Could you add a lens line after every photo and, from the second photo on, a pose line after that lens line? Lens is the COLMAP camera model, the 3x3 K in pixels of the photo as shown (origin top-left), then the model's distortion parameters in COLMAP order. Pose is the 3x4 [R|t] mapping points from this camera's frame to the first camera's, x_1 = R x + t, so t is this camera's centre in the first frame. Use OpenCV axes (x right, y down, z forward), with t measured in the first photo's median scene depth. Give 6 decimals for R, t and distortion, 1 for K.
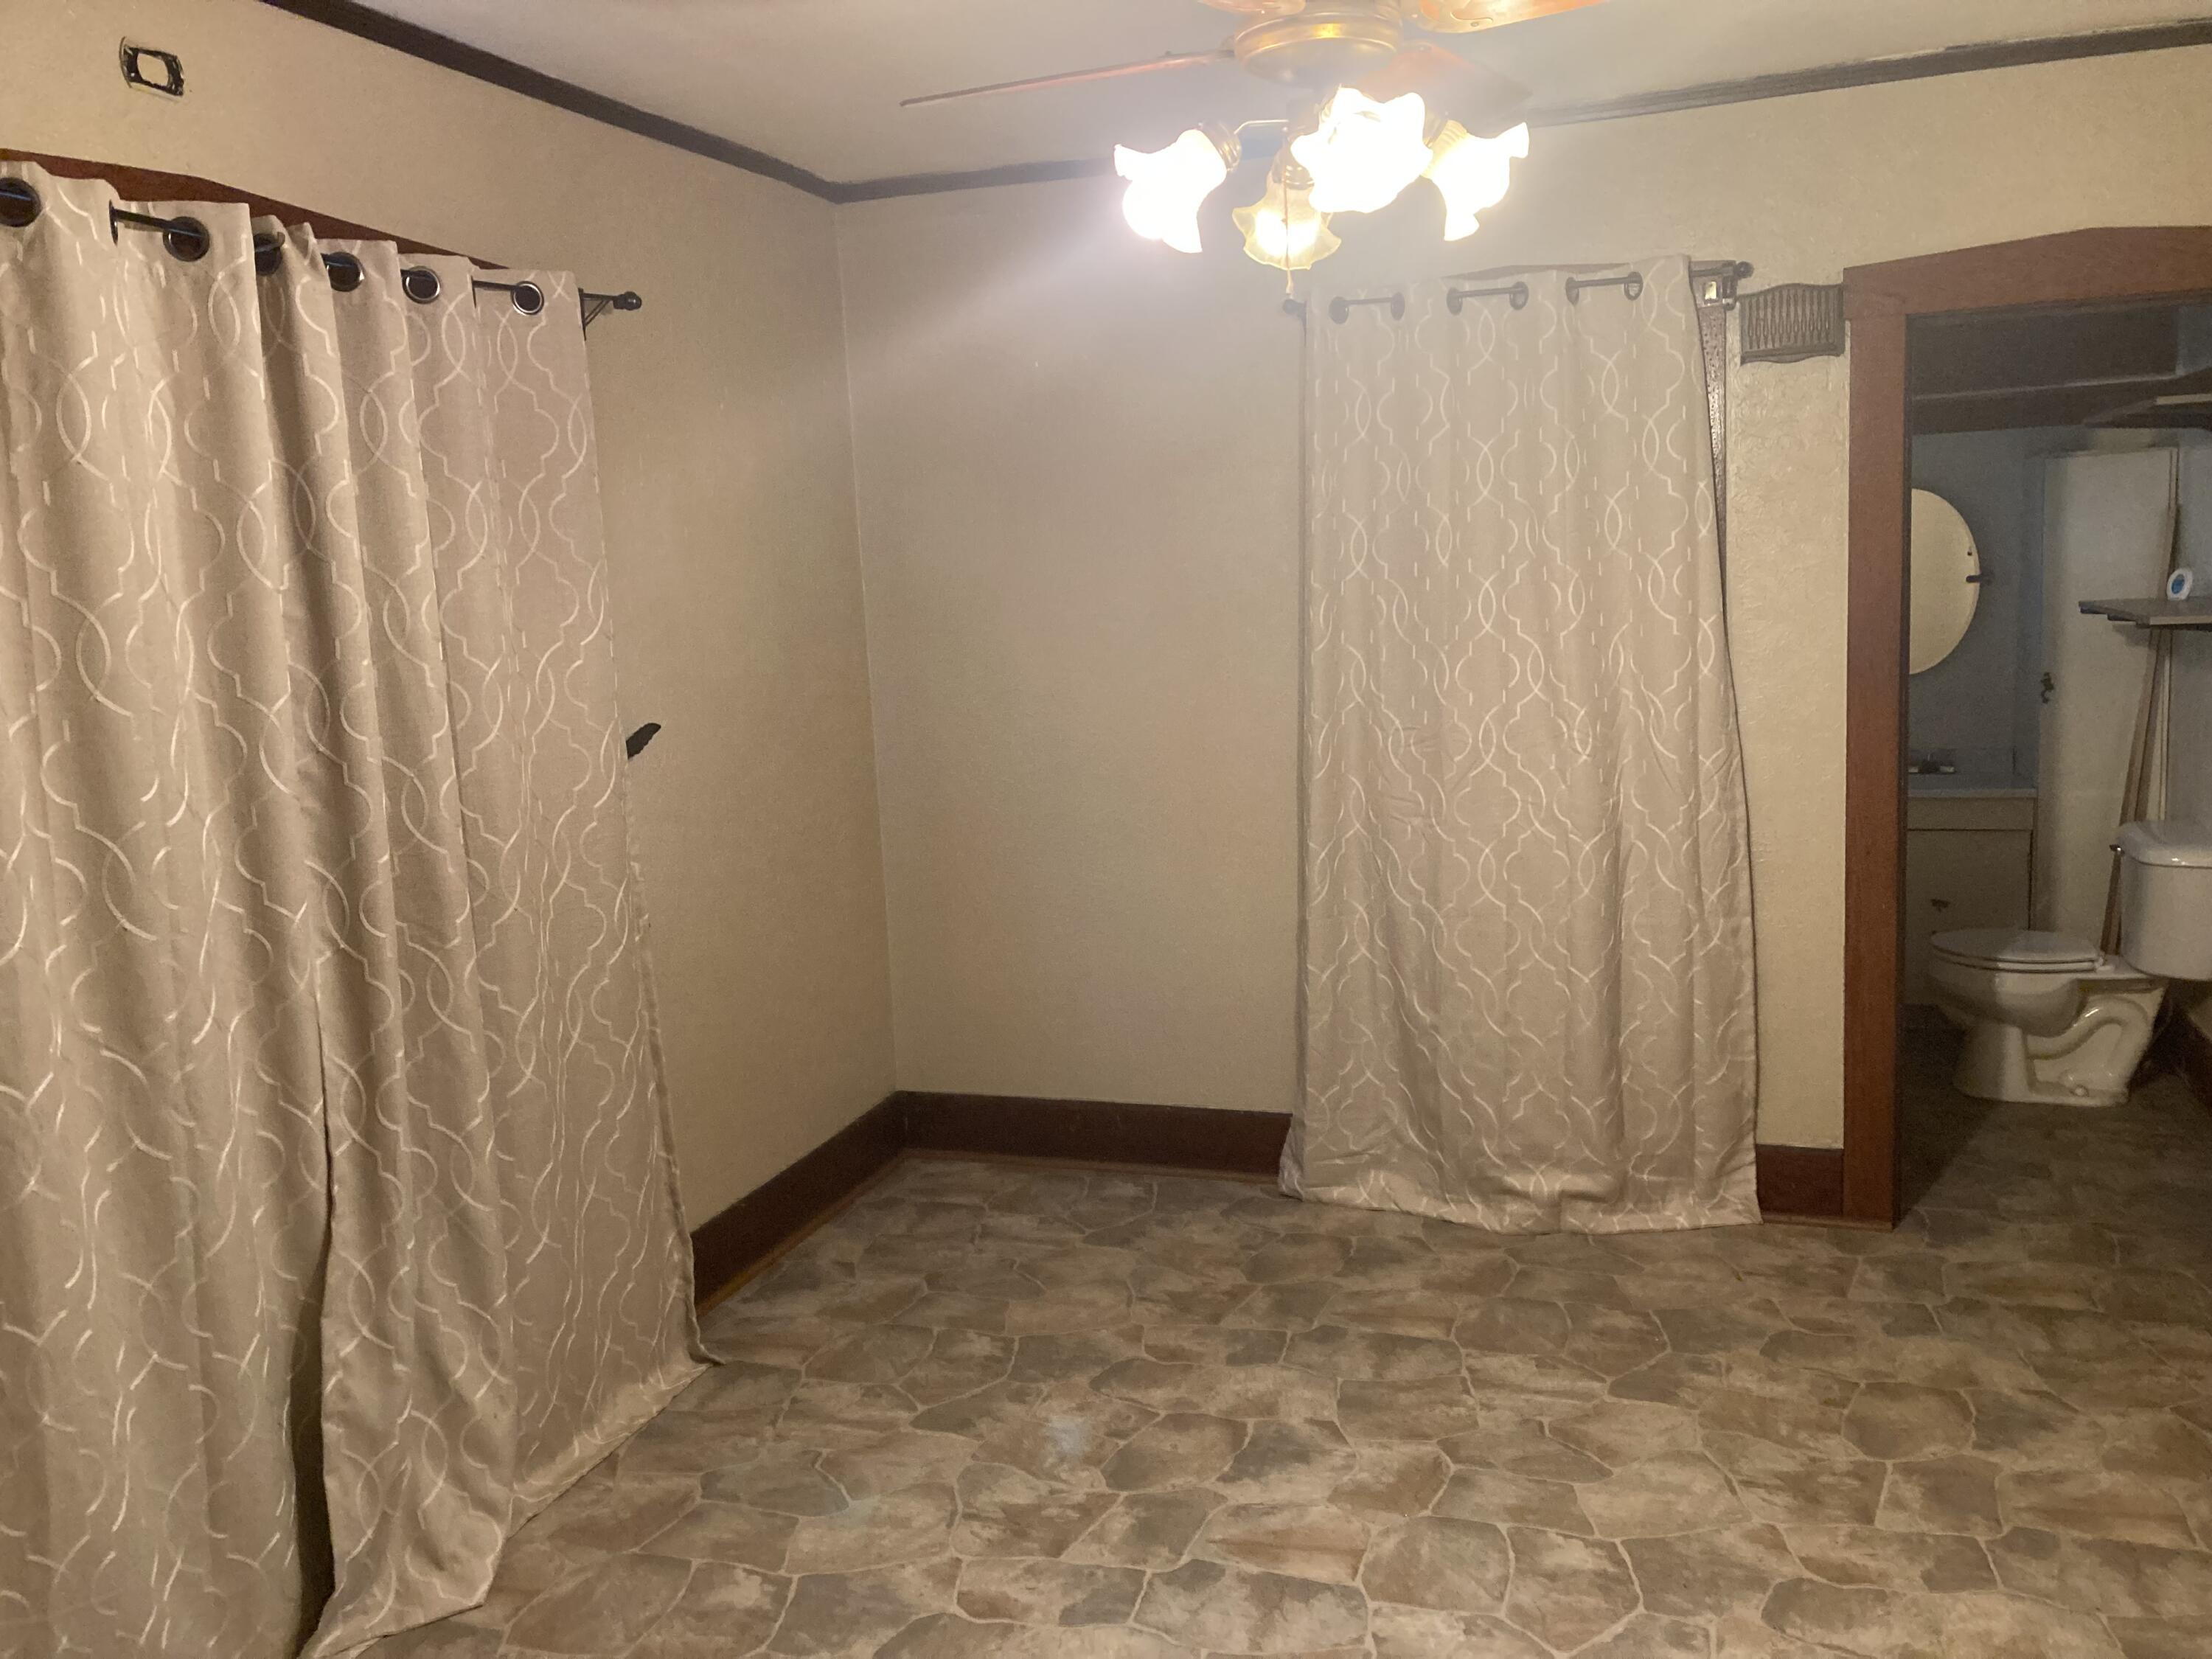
lens RADIAL K [[1801.0, 0, 1209.9], [0, 1801.0, 838.6], [0, 0, 1]] dist [0.053723, -0.065077]
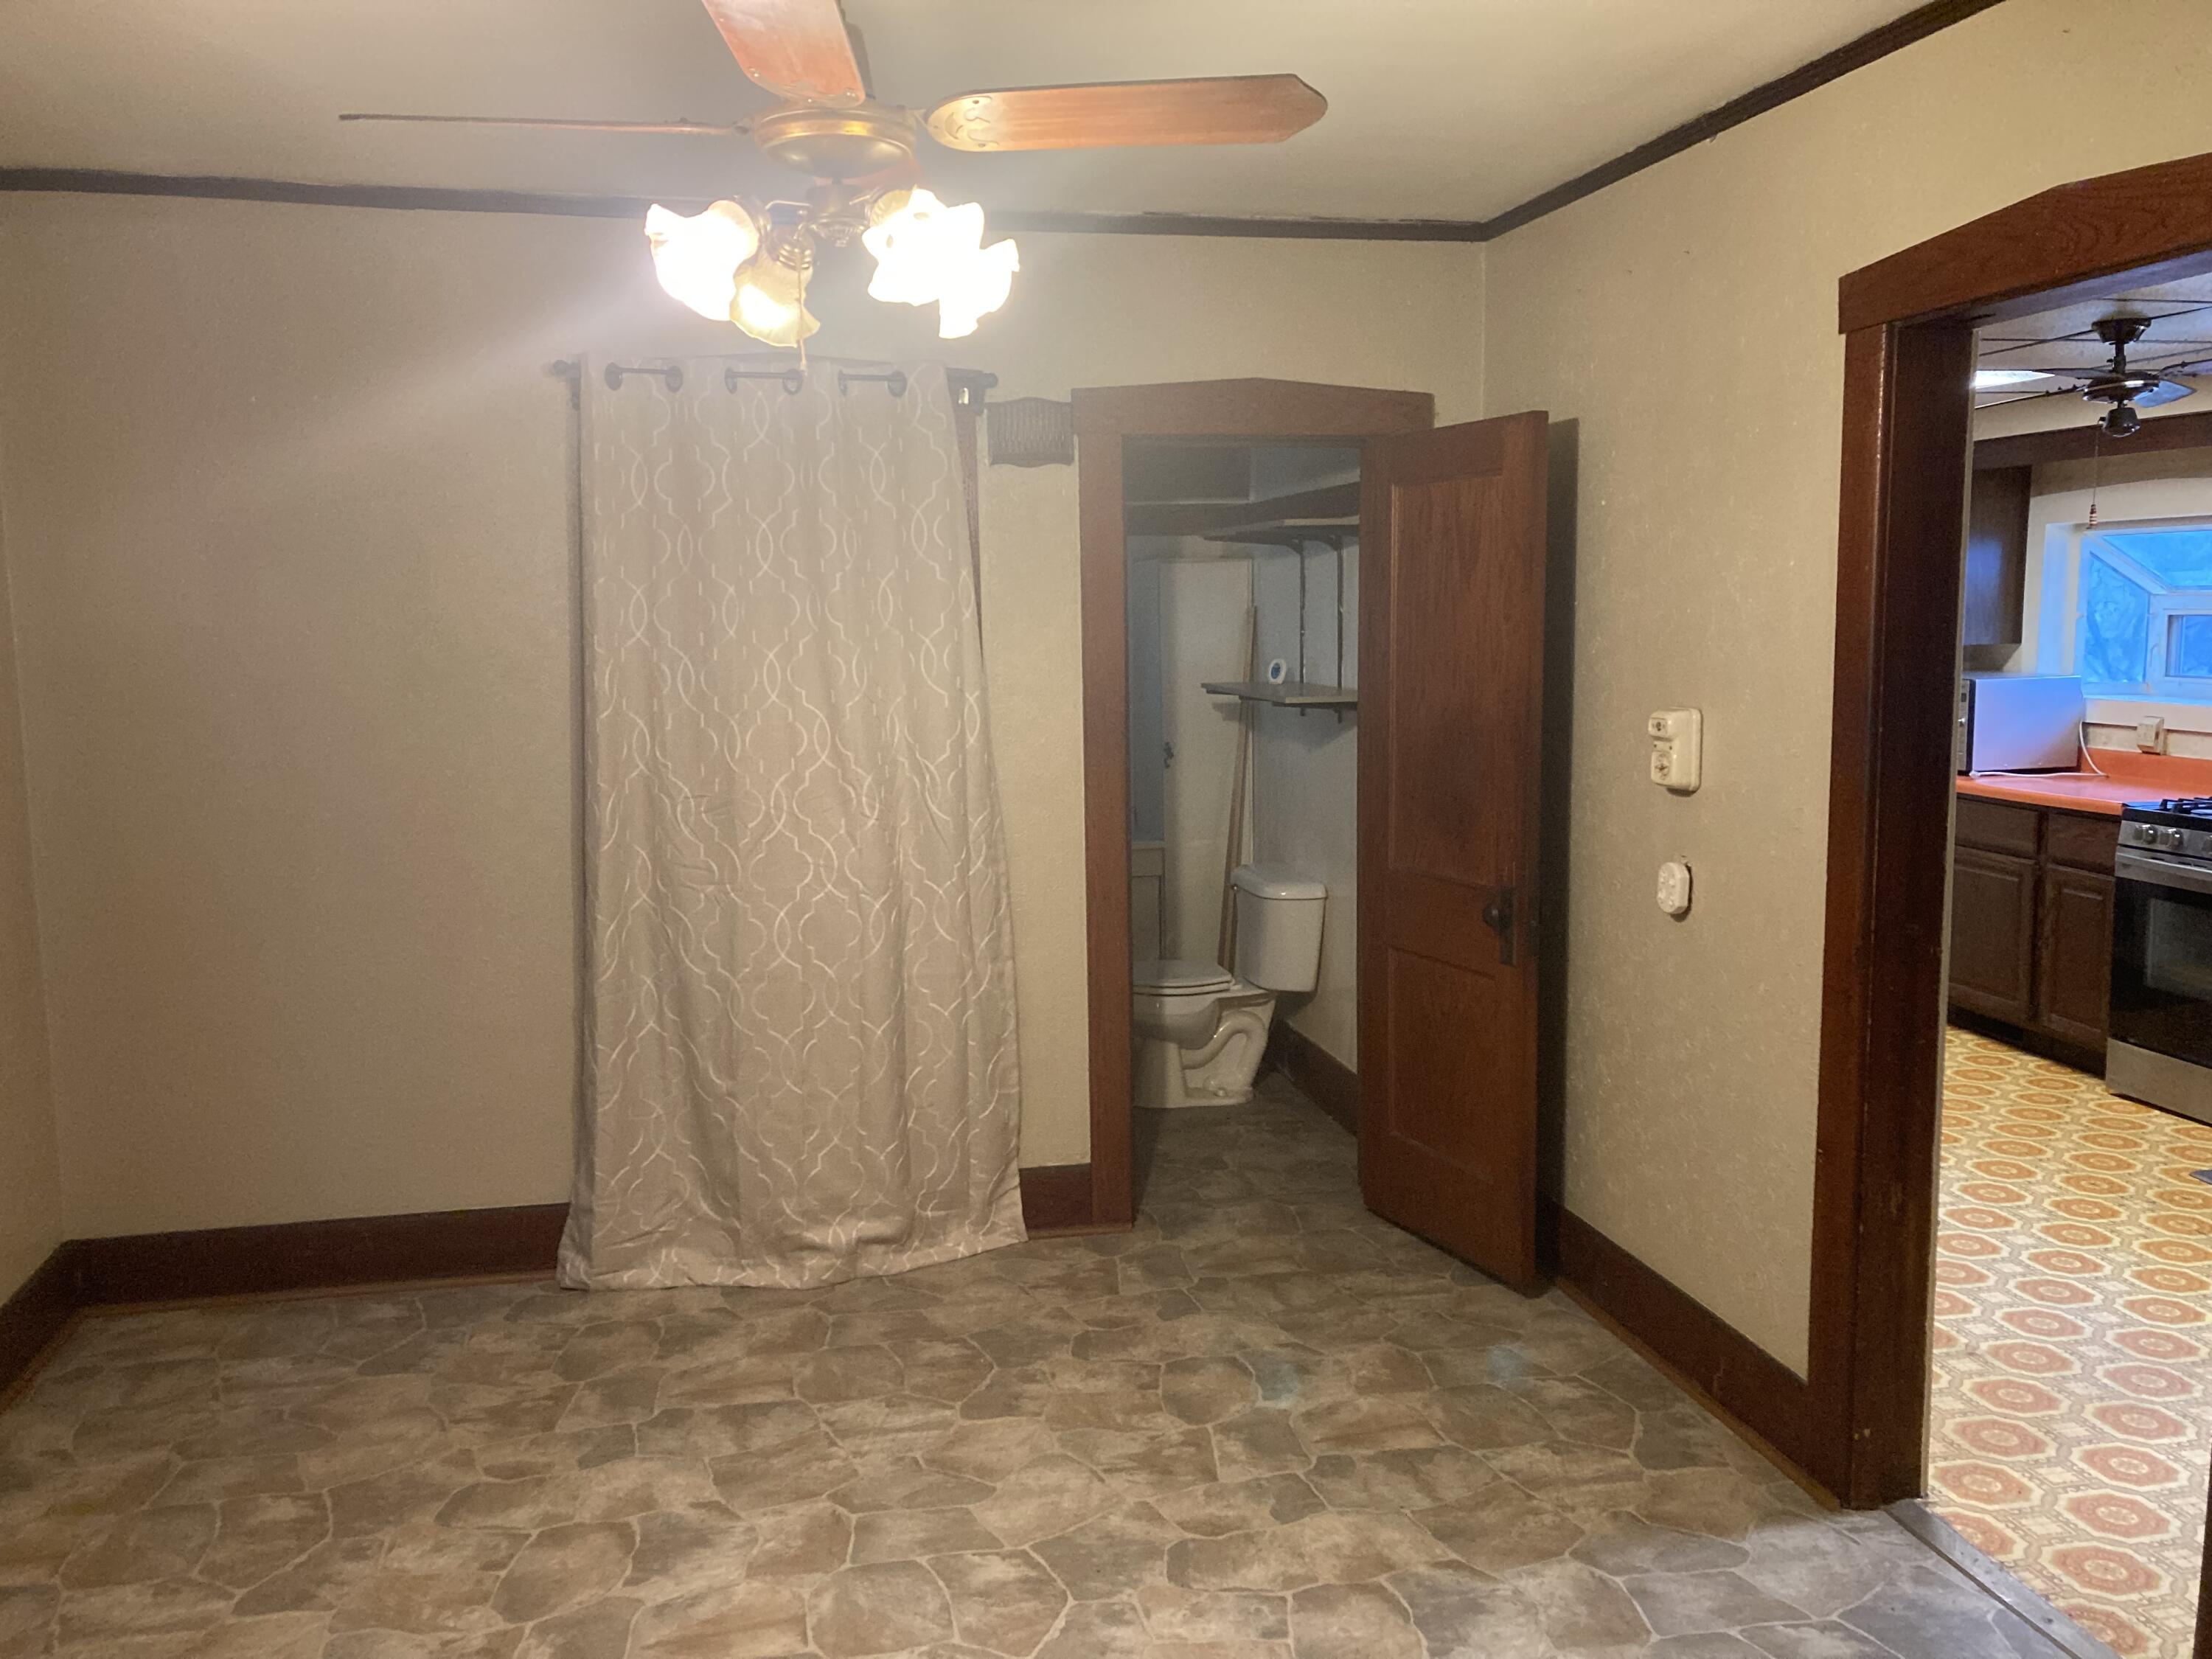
lens RADIAL K [[1801.0, 0, 1052.2], [0, 1801.0, 834.6], [0, 0, 1]] dist [0.053723, -0.065077]
pose [[0.863153, -0.027978, 0.504168, -0.233330], [0.049555, 0.998337, -0.029439, -0.000821], [-0.502506, 0.050394, 0.863104, 0.036972]]
